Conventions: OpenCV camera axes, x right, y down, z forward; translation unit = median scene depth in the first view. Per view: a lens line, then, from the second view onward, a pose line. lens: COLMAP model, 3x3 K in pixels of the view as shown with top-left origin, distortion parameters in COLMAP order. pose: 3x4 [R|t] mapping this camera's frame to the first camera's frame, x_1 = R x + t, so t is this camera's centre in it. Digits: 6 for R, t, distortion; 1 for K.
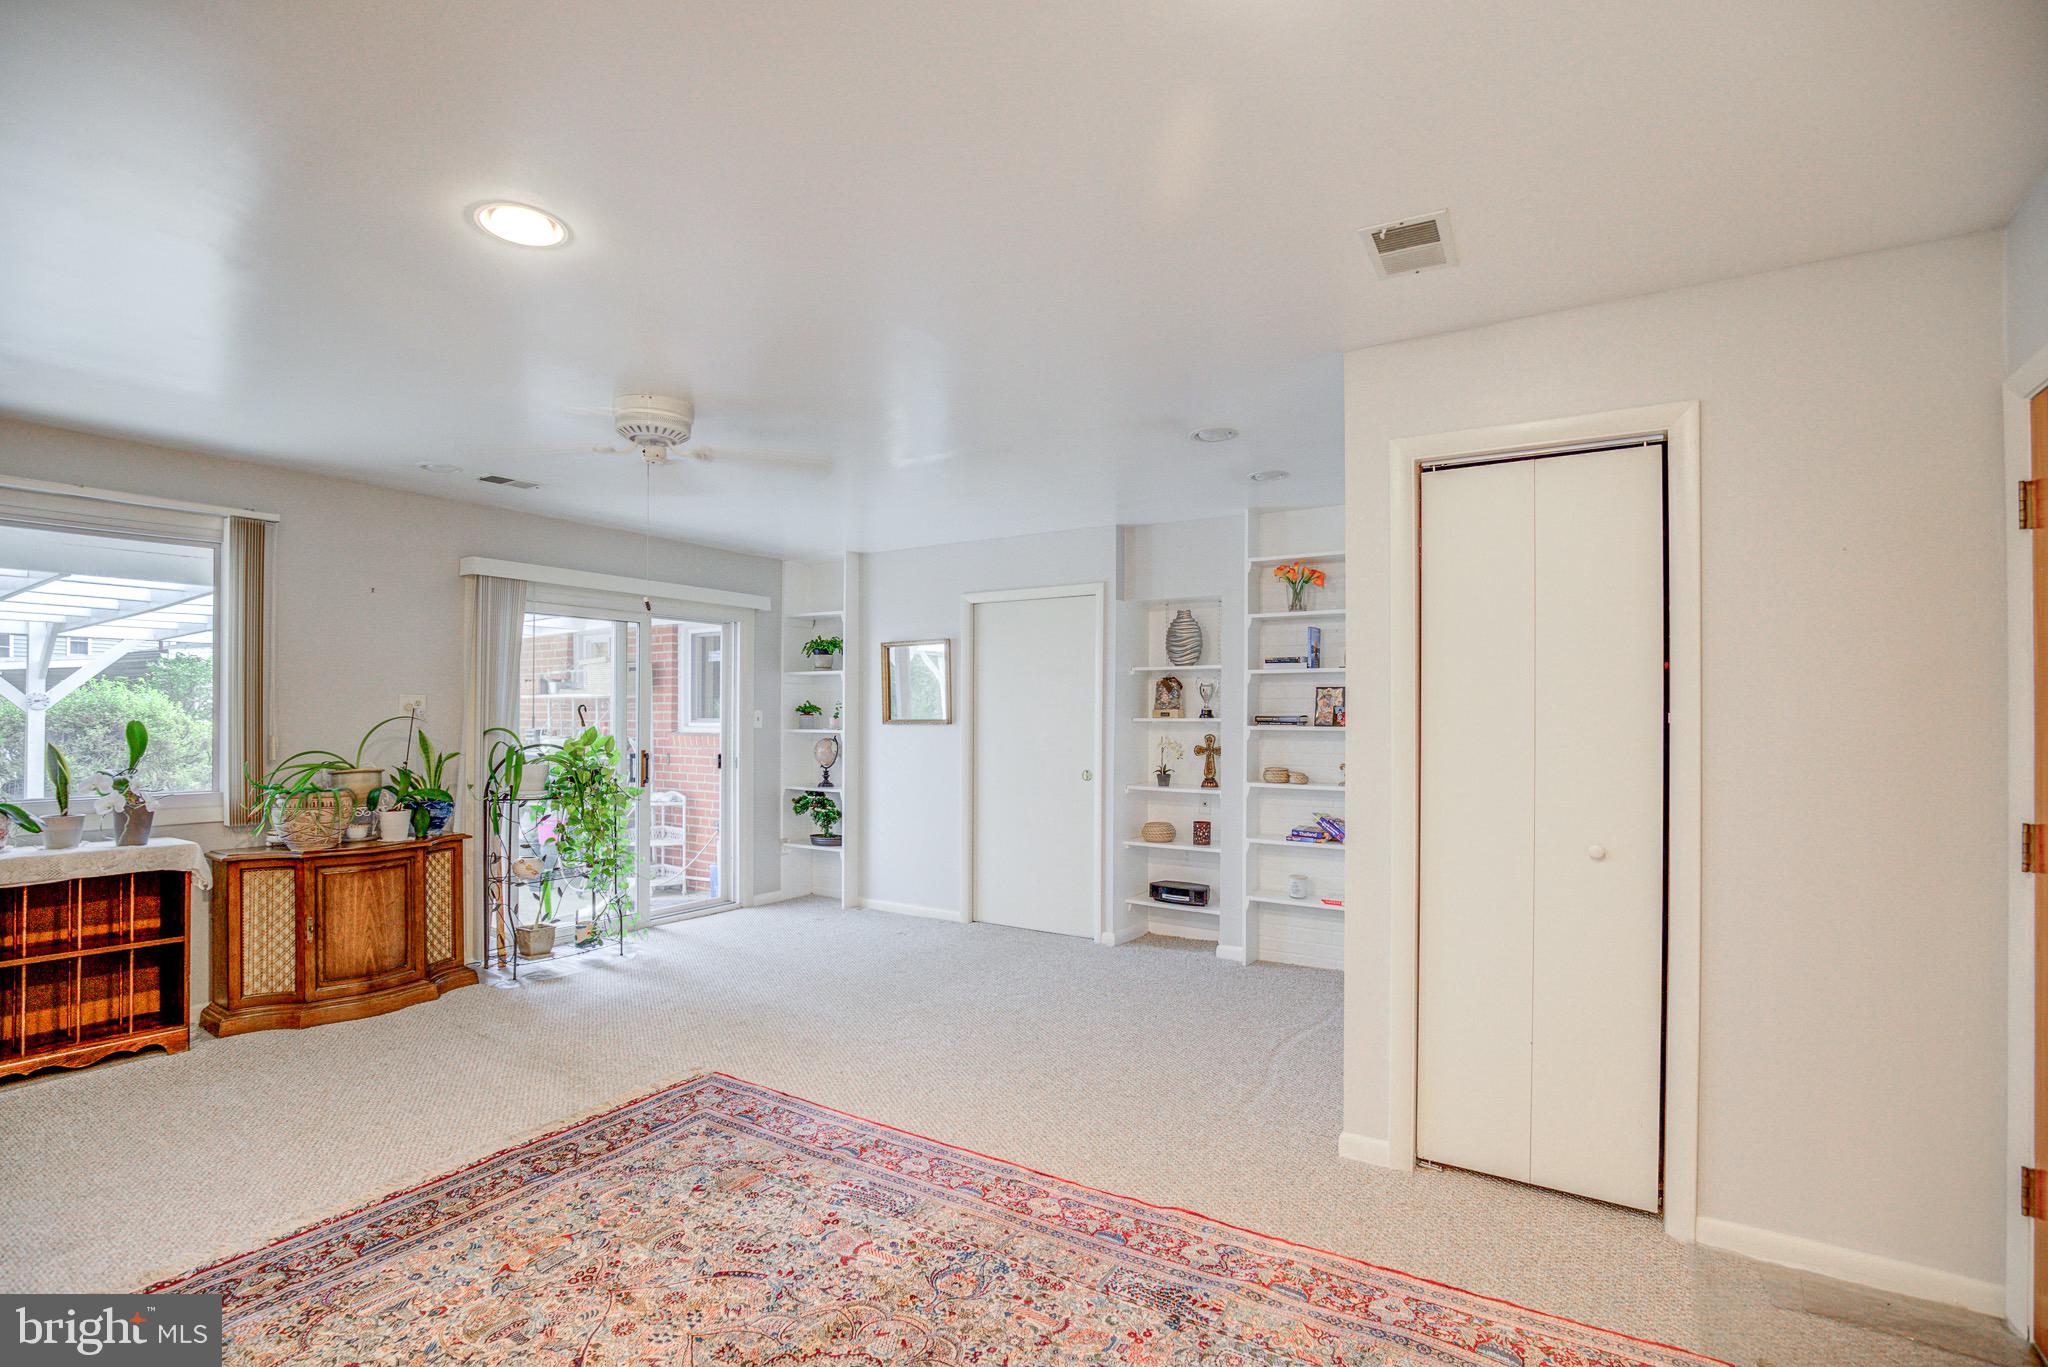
lens RADIAL K [[956.8, 0, 1026.9], [0, 956.8, 694.7], [0, 0, 1]] dist [-0.028840, -0.000439]
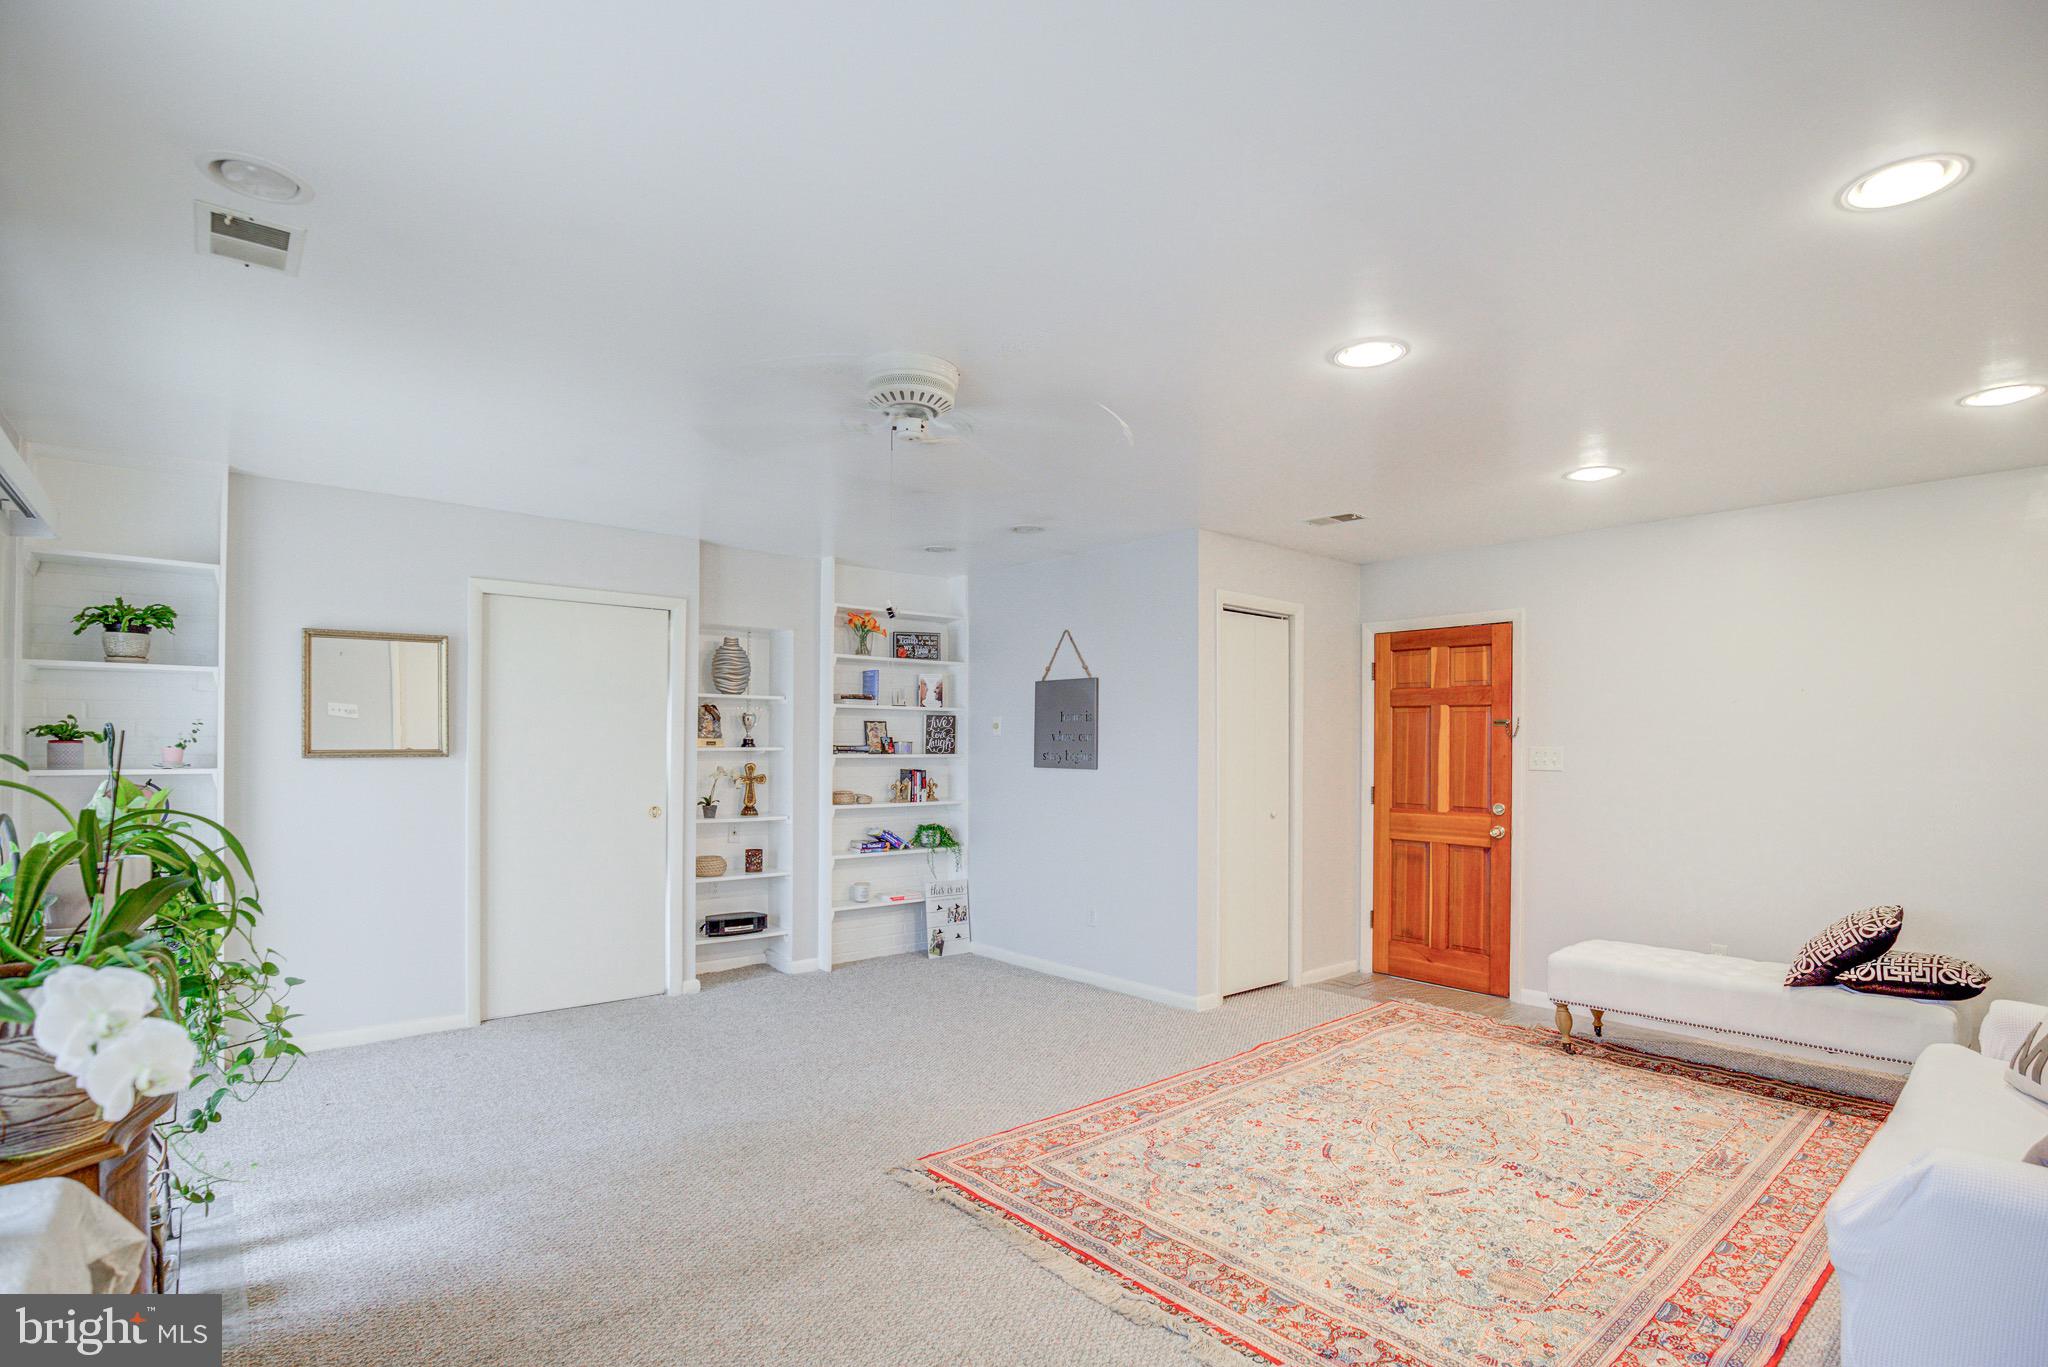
lens RADIAL K [[956.8, 0, 1090.5], [0, 956.8, 744.1], [0, 0, 1]] dist [-0.028840, -0.000439]
pose [[0.269678, 0.000391, 0.962951, -0.686639], [-0.024815, 0.999671, 0.006544, 0.005862], [-0.962631, -0.025661, 0.269598, 0.382840]]
